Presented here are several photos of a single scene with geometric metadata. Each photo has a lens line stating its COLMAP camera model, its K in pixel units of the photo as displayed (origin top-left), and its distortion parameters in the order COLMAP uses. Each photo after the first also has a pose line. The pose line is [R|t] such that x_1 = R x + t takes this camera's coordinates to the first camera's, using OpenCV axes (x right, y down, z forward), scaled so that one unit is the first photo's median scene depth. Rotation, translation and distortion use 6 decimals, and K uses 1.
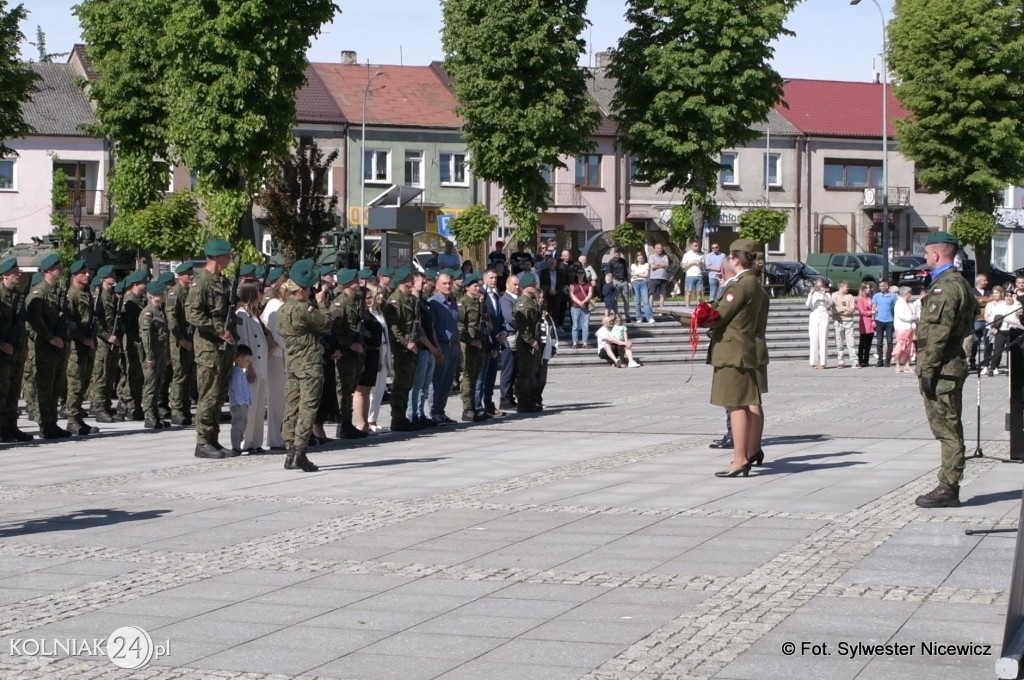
lens RADIAL K [[2025.1, 0, 388.1], [0, 2025.1, 337.5], [0, 0, 1]] dist [-0.081660, -0.029436]
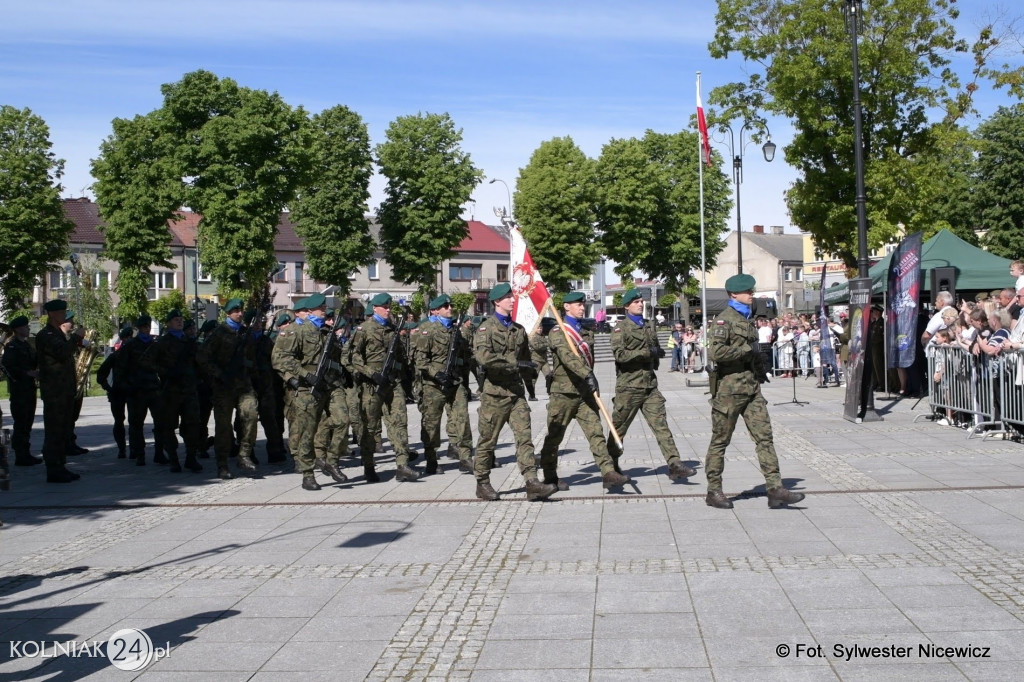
lens RADIAL K [[1256.2, 0, 512.0], [0, 1256.2, 341.0], [0, 0, 1]] dist [-0.077510, 0.050592]
pose [[0.950339, -0.026662, 0.310071, -0.138924], [0.034008, 0.999254, -0.018308, 0.004640], [-0.309352, 0.027944, 0.950537, -0.138099]]
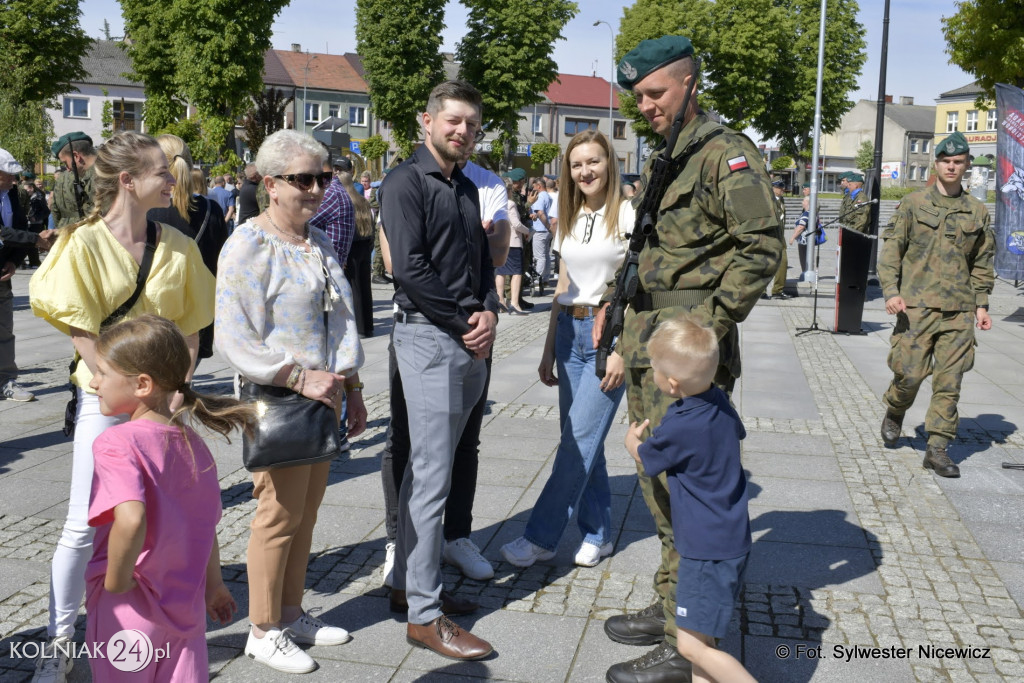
lens RADIAL K [[1058.1, 0, 508.0], [0, 1058.1, 312.4], [0, 0, 1]] dist [0.009626, 0.005989]
pose [[0.983701, 0.004056, 0.179764, -0.005286], [-0.020894, 0.995551, 0.091876, -0.002731], [-0.178592, -0.094135, 0.979410, 0.117797]]
